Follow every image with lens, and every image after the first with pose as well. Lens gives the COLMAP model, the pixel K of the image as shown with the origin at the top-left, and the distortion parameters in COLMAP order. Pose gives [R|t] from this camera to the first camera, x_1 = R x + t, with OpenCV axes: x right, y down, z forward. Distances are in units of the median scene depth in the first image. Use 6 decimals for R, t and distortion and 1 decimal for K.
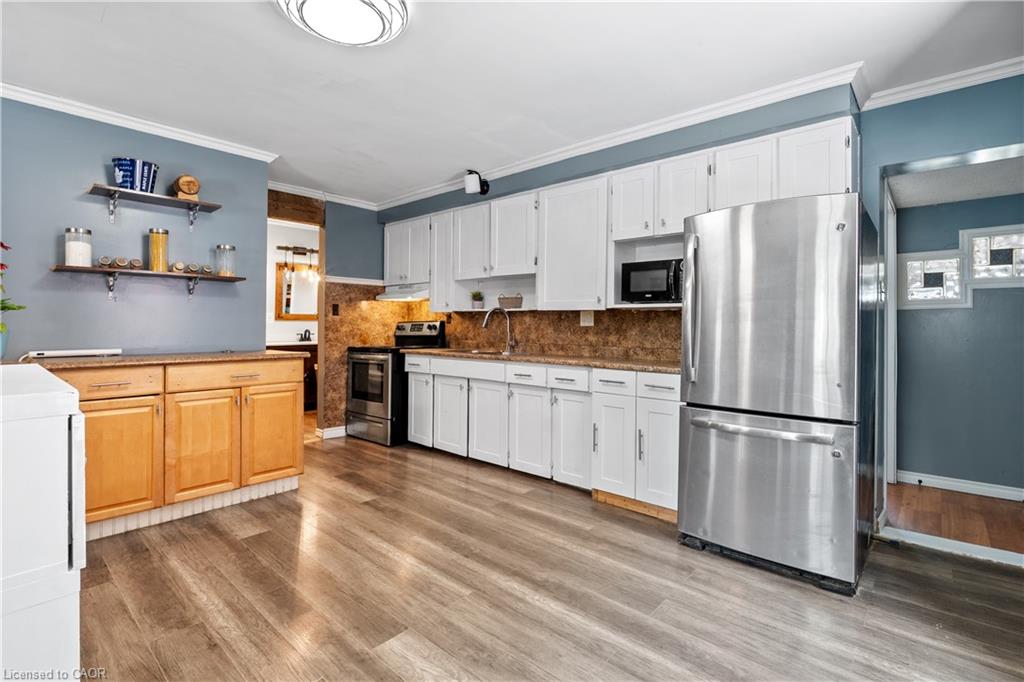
lens RADIAL K [[470.3, 0, 509.5], [0, 470.3, 333.6], [0, 0, 1]] dist [-0.019735, -0.000015]
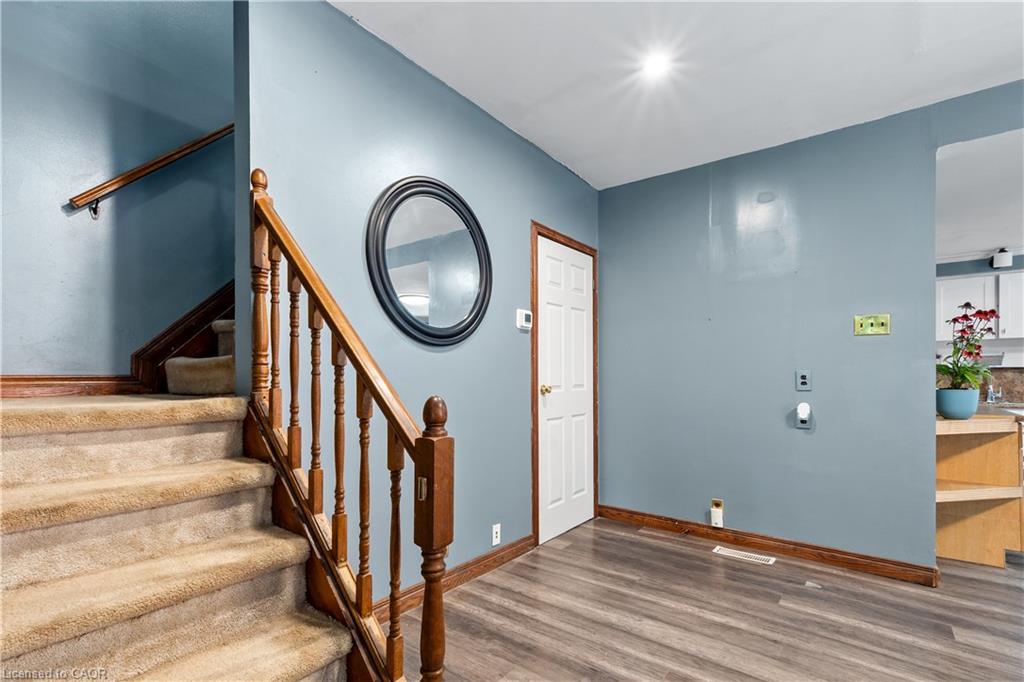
lens RADIAL K [[476.7, 0, 512.0], [0, 476.7, 376.2], [0, 0, 1]] dist [0.000094, 0.007032]
pose [[0.997411, -0.009384, 0.071291, -1.825483], [0.010749, 0.999766, -0.018784, -0.024259], [-0.071098, 0.019501, 0.997279, -0.146021]]
